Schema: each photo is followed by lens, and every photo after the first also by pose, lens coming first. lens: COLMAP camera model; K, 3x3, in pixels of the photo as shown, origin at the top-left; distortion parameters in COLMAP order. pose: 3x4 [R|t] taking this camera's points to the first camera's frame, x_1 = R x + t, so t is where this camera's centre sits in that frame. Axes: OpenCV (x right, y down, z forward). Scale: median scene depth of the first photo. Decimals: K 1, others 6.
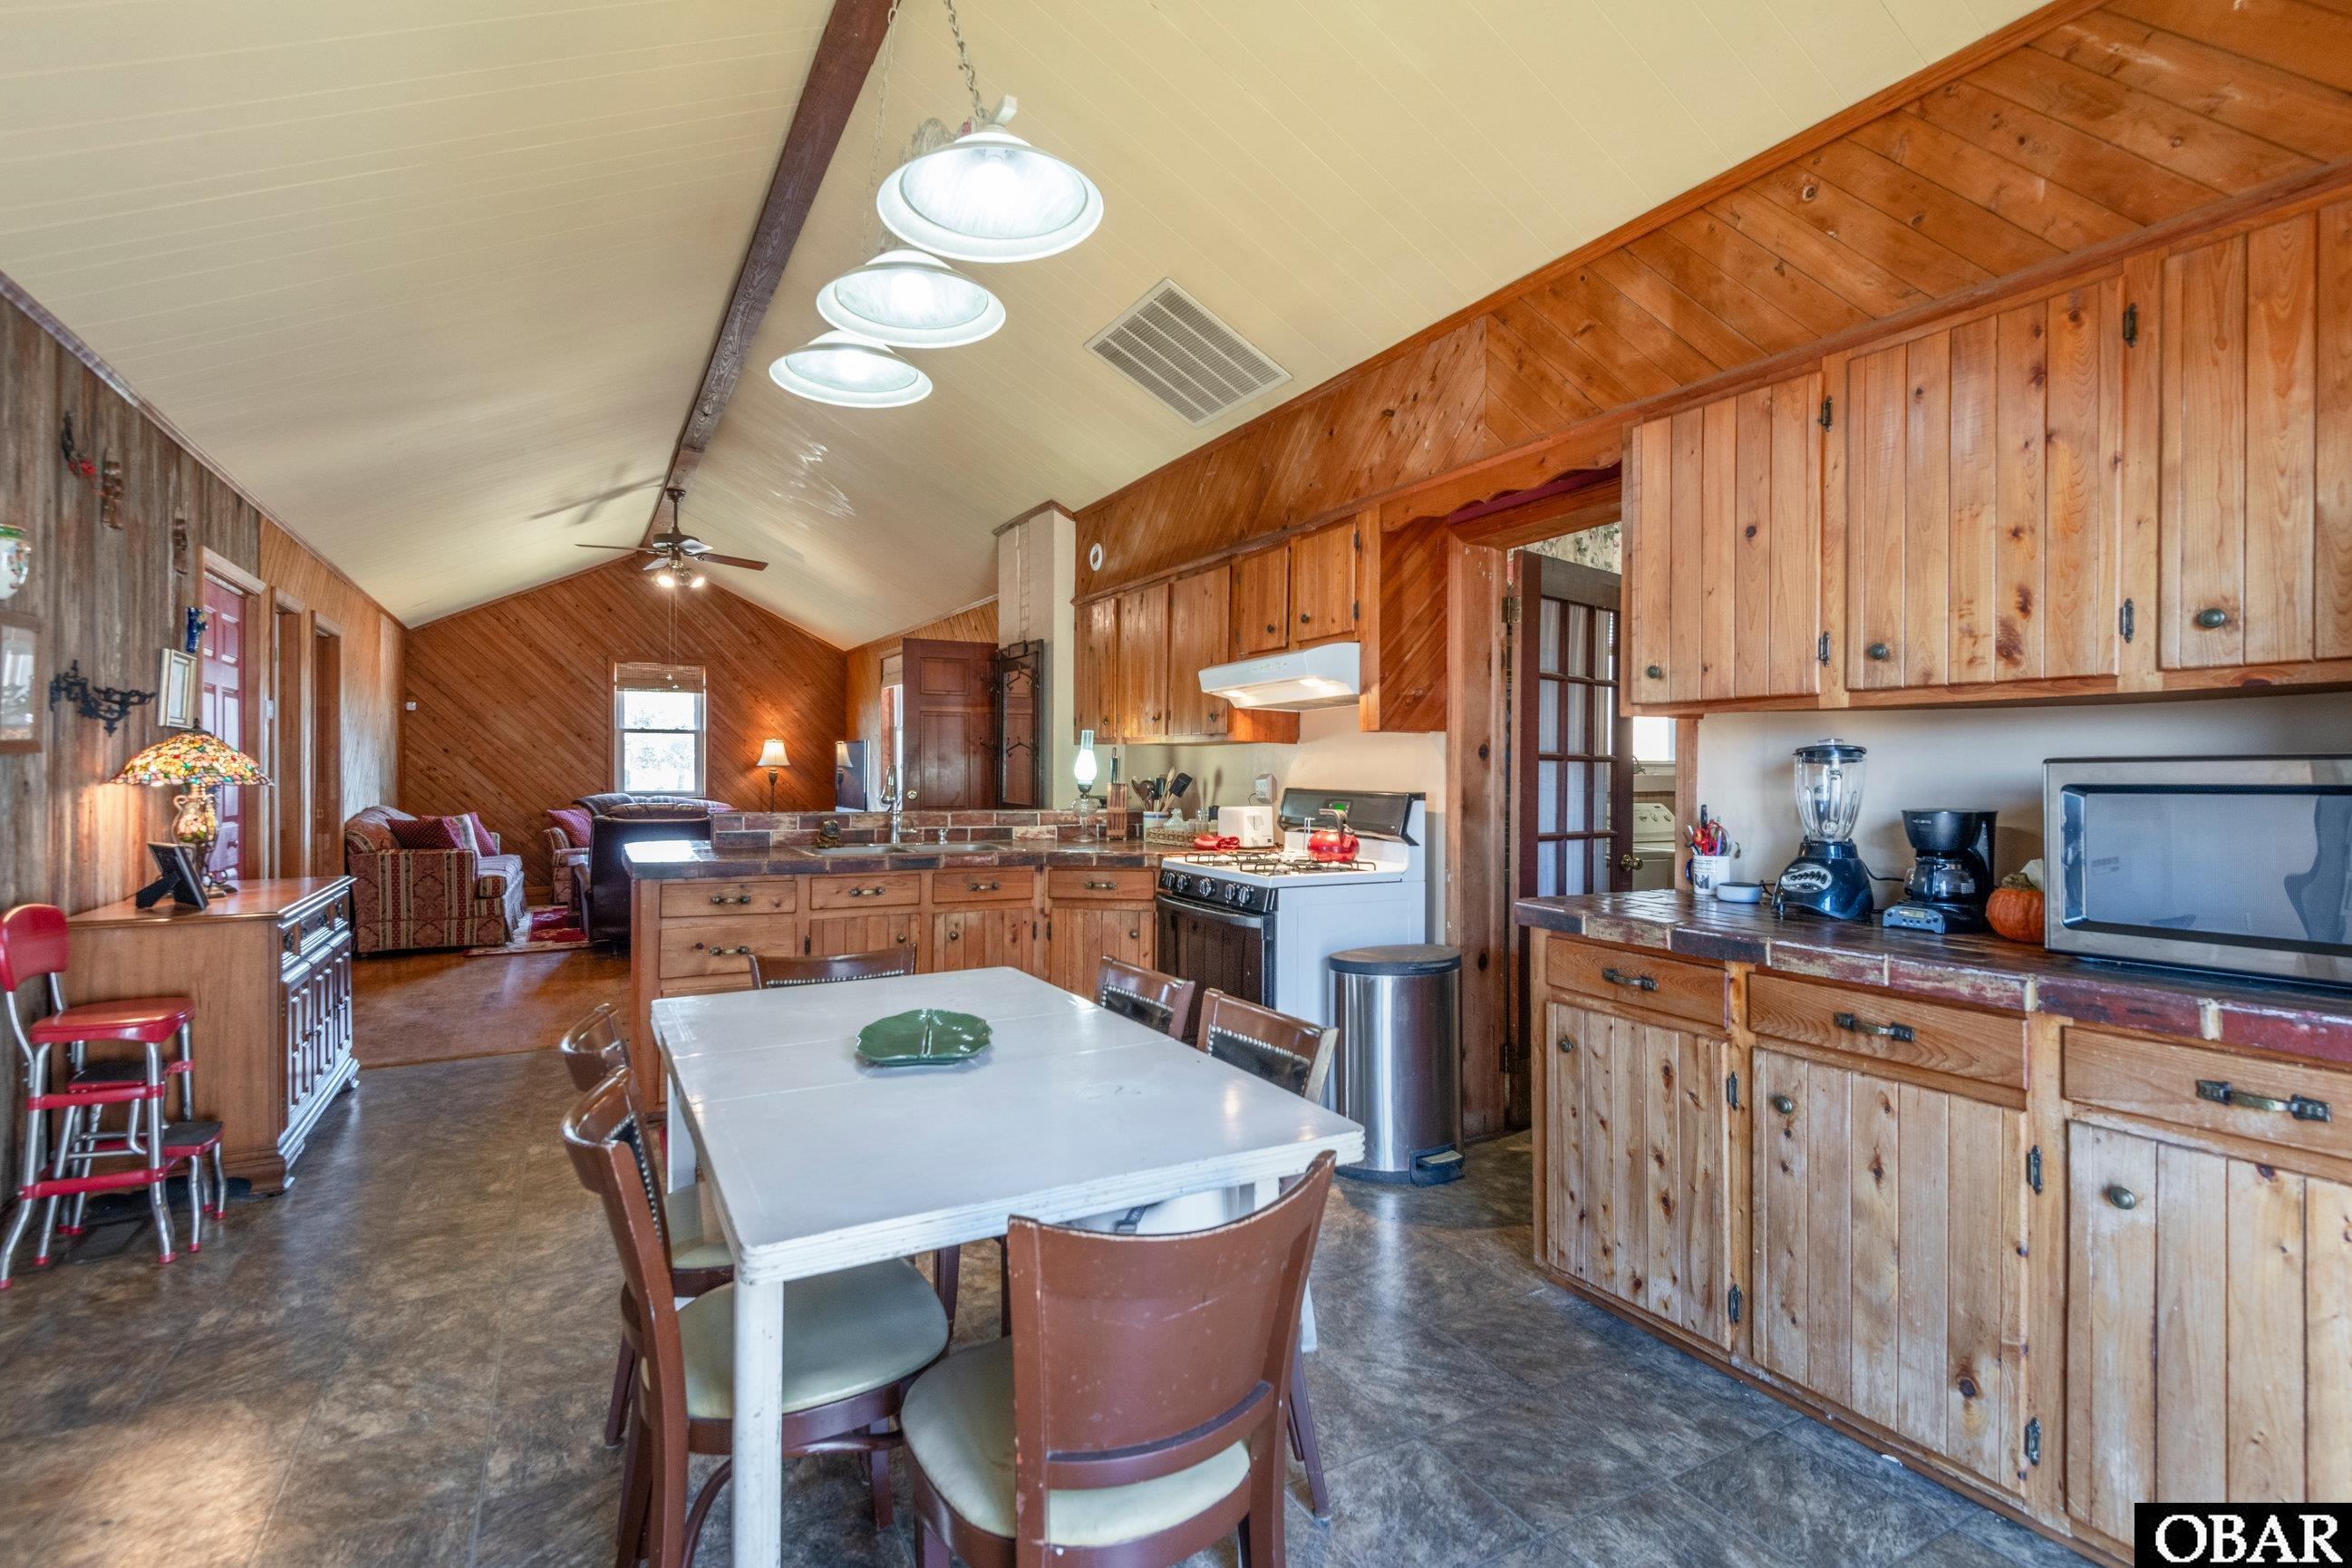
lens RADIAL K [[1090.2, 0, 1174.2], [0, 1090.2, 781.3], [0, 0, 1]] dist [0.016187, -0.003318]
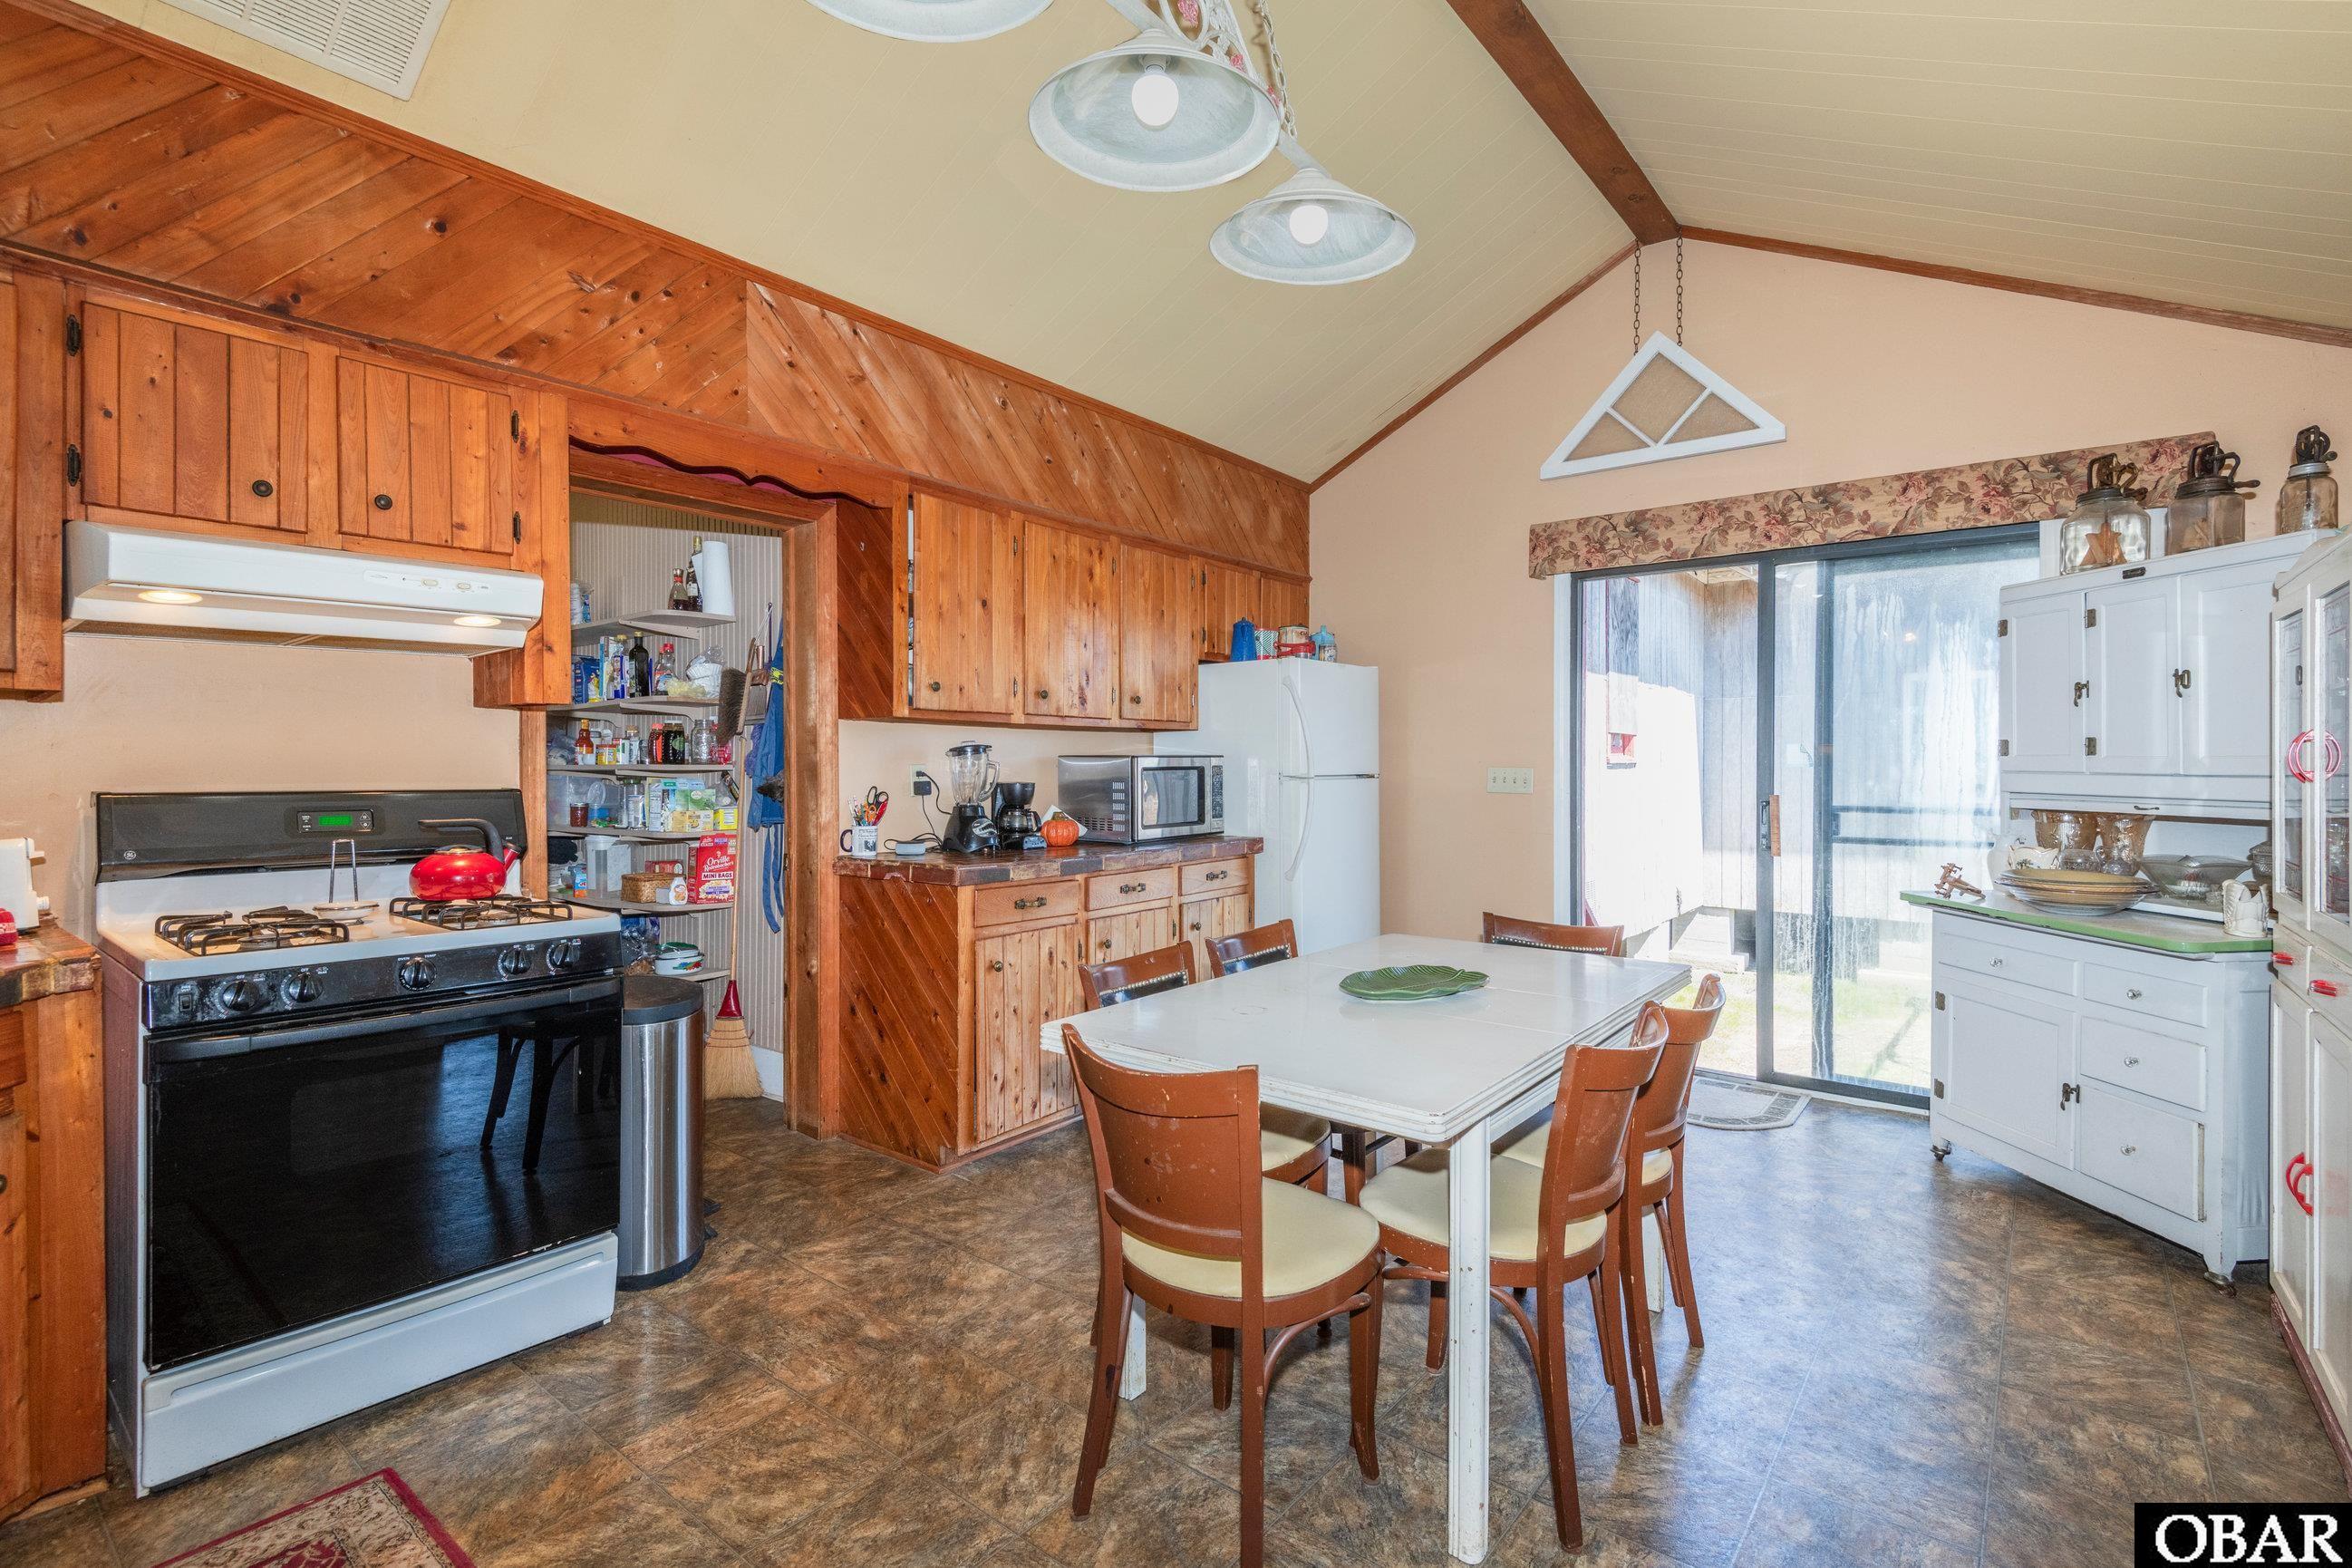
lens RADIAL K [[1090.2, 0, 1181.8], [0, 1090.2, 773.9], [0, 0, 1]] dist [0.016187, -0.003318]
pose [[-0.401516, -0.015091, 0.915728, -0.926217], [0.001774, 0.999850, 0.017255, -0.015867], [-0.915850, 0.008553, -0.401429, 1.291393]]
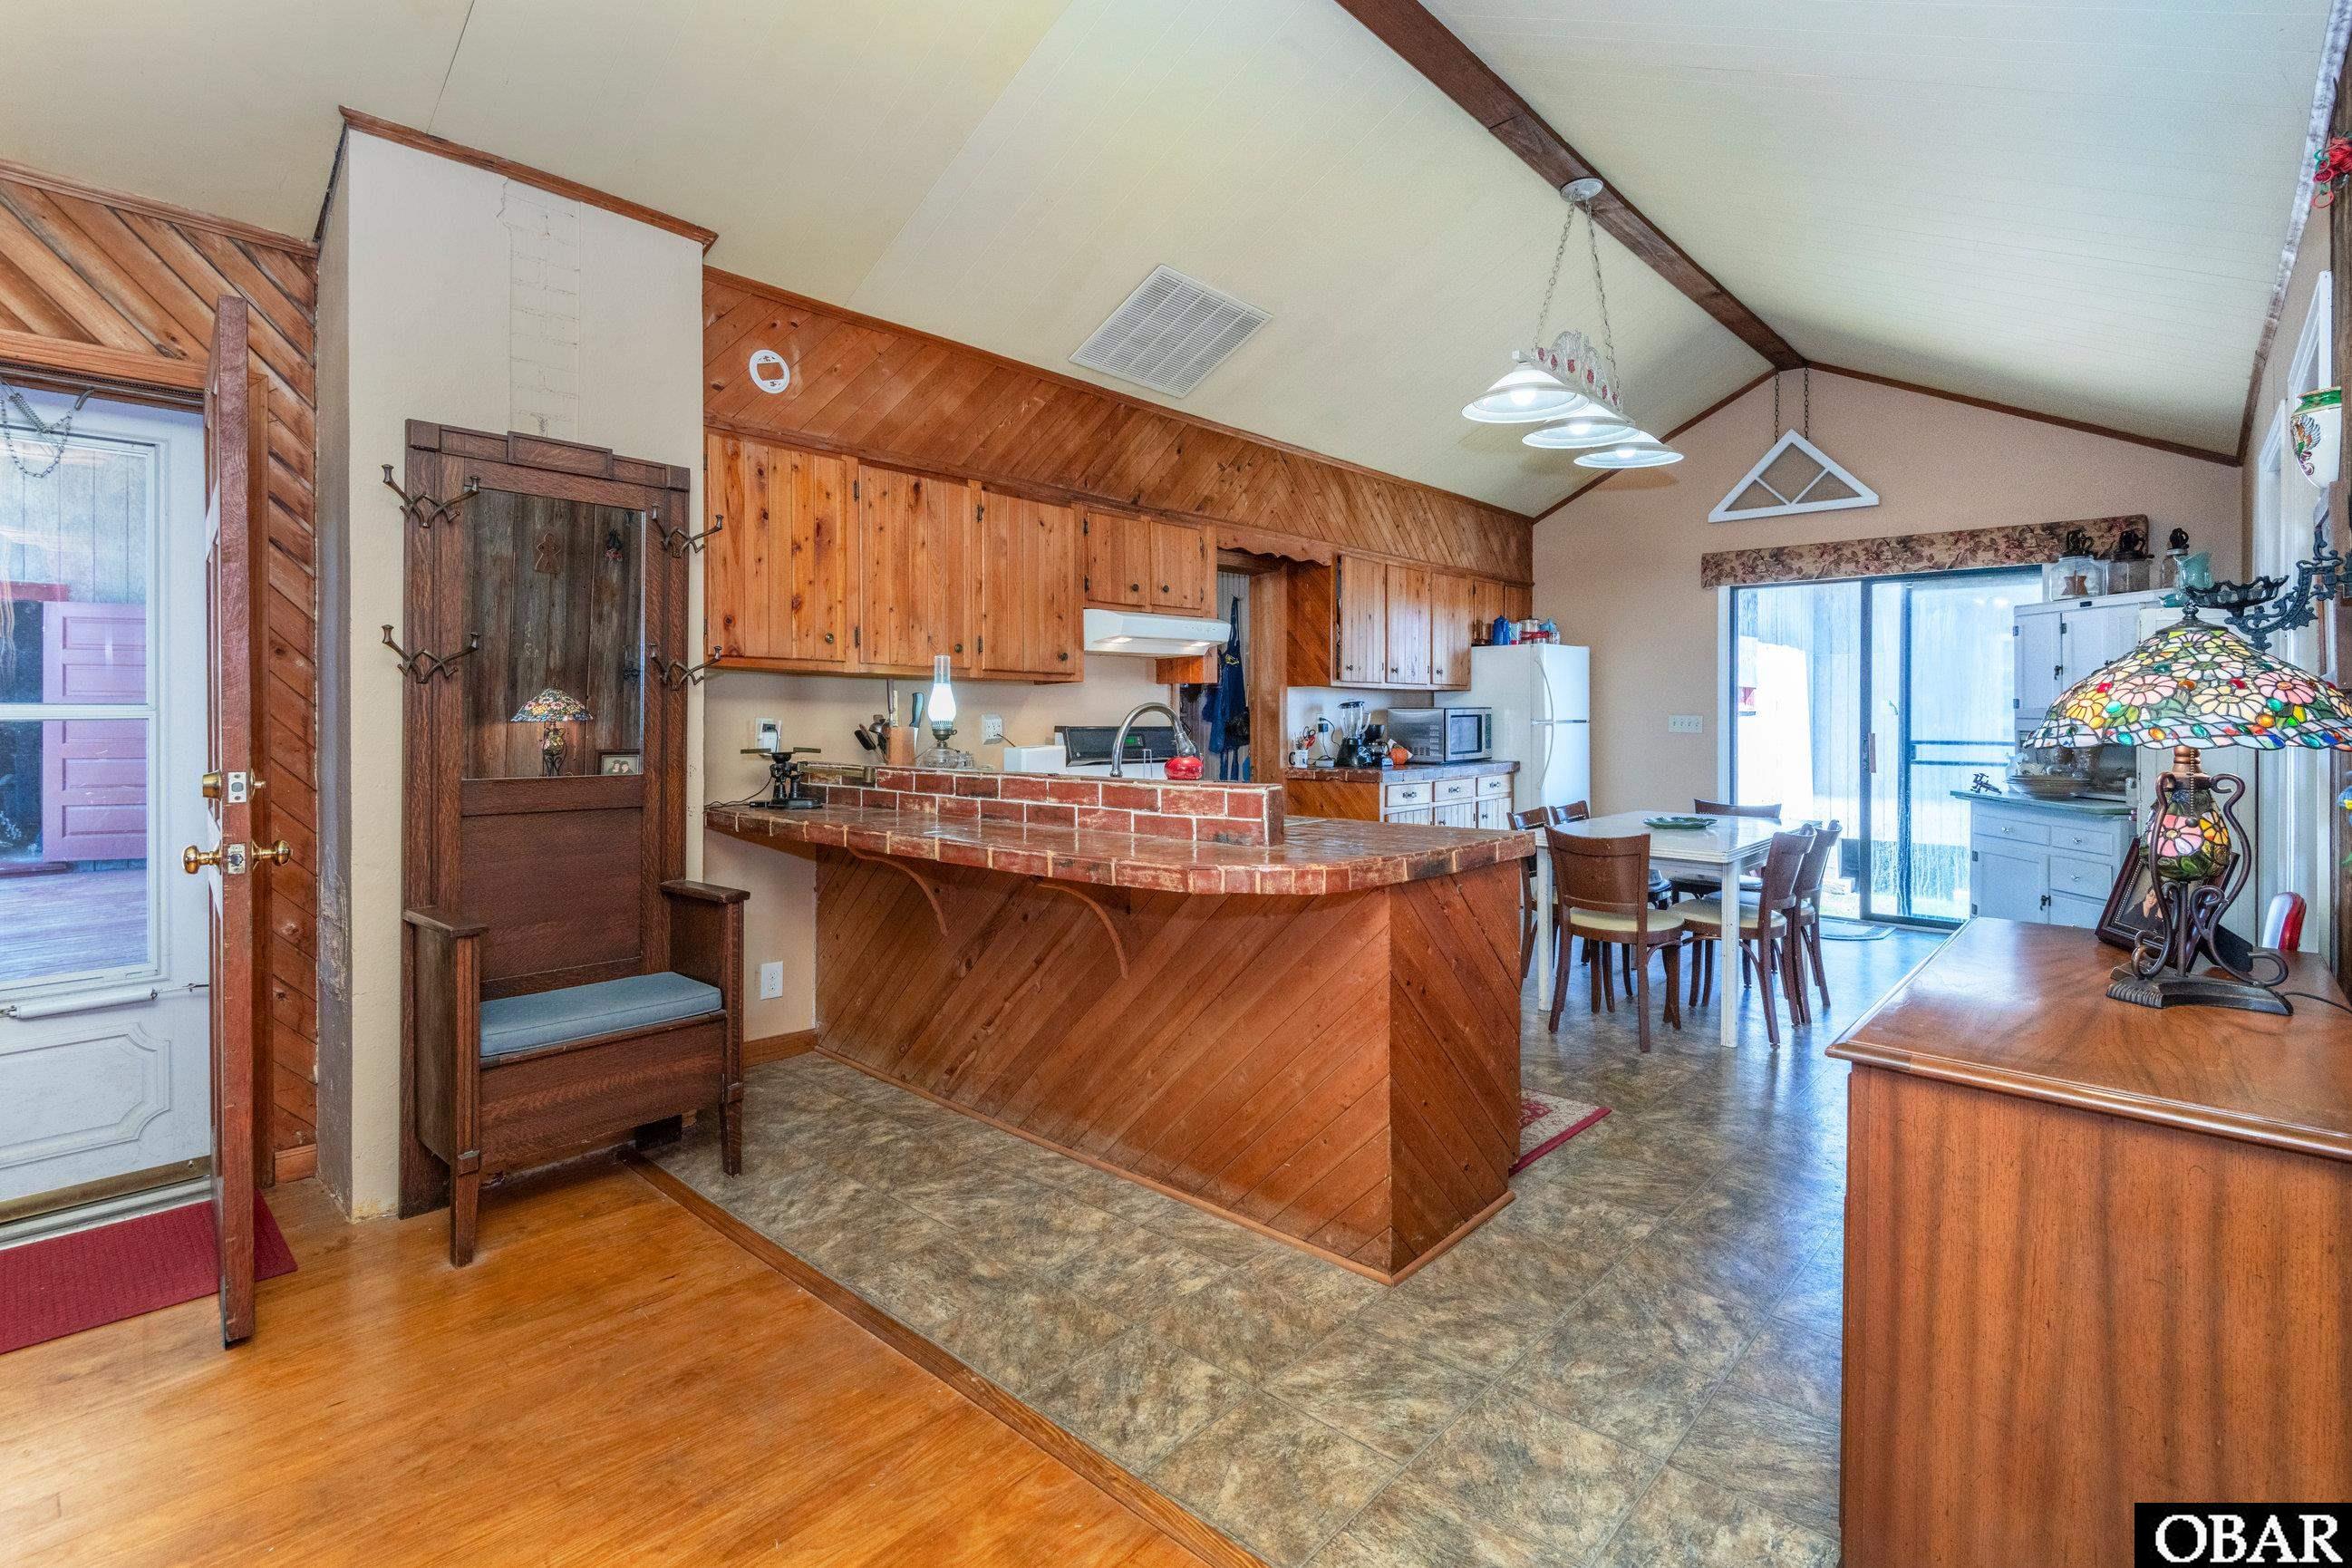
lens RADIAL K [[1090.2, 0, 1186.1], [0, 1090.2, 695.7], [0, 0, 1]] dist [0.016187, -0.003318]
pose [[-0.322127, 0.009128, 0.946653, -1.645094], [0.000530, 0.999955, -0.009462, -0.020012], [-0.946696, -0.002547, -0.322117, 2.115370]]
